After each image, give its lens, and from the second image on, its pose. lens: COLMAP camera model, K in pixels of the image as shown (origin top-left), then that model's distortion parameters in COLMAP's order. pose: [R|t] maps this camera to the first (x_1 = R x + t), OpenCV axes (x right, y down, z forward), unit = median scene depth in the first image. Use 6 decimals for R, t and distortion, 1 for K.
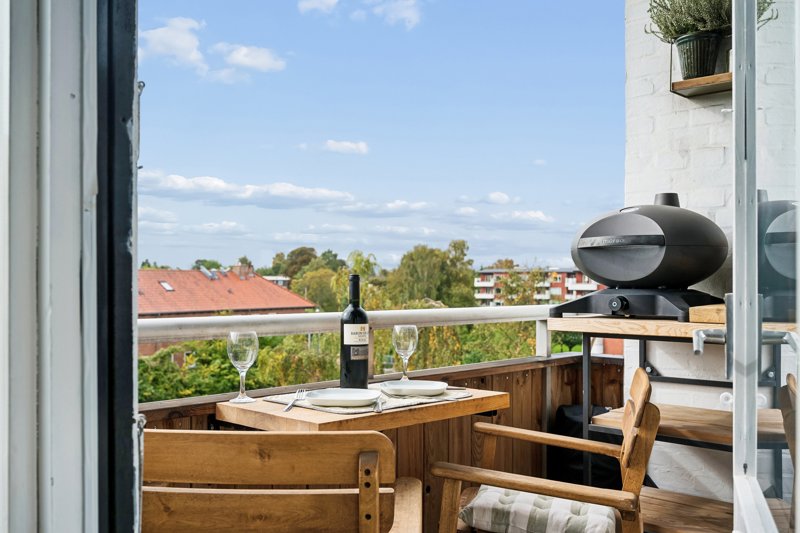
lens RADIAL K [[751.9, 0, 400.0], [0, 751.9, 266.5], [0, 0, 1]] dist [0.002898, 0.001141]
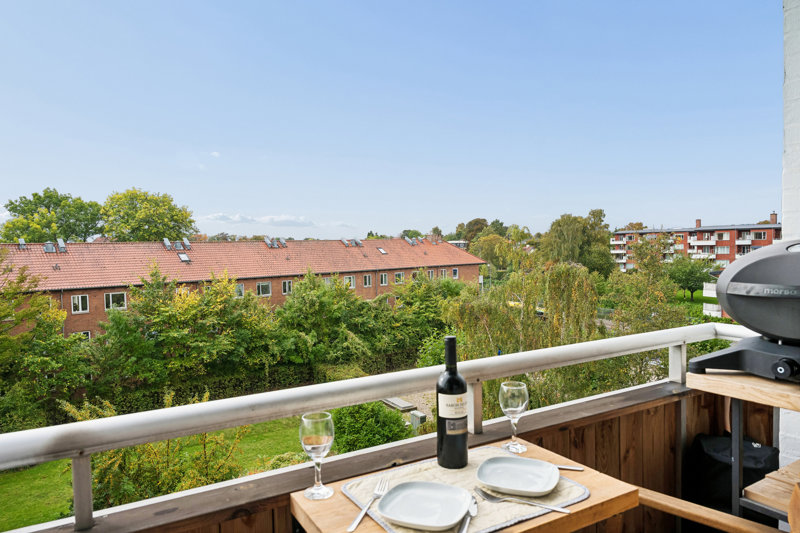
lens RADIAL K [[541.0, 0, 400.0], [0, 541.0, 266.5], [0, 0, 1]] dist [0.003824, -0.000784]
pose [[0.963152, -0.013371, -0.268627, 0.049768], [0.029901, 0.997895, 0.057540, -0.099820], [0.267292, -0.063452, 0.961524, 0.330109]]
